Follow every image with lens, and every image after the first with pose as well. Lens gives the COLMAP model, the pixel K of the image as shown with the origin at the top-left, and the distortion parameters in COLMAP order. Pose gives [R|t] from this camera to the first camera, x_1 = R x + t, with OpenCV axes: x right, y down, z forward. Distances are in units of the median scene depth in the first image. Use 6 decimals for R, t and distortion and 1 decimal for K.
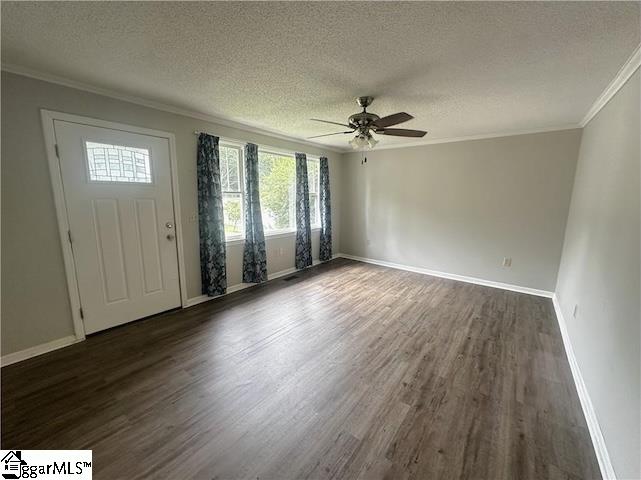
lens RADIAL K [[257.2, 0, 320.5], [0, 257.2, 240.0], [0, 0, 1]] dist [0.000463, -0.000126]
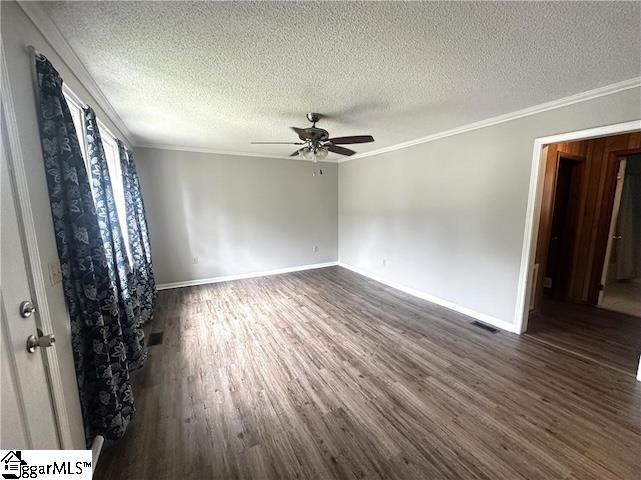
lens RADIAL K [[257.2, 0, 320.5], [0, 257.2, 240.0], [0, 0, 1]] dist [0.000463, -0.000126]
pose [[0.379682, -0.148275, 0.913157, -0.642534], [0.169543, 0.981507, 0.088879, -0.096897], [-0.909448, 0.121074, 0.397800, 0.454882]]
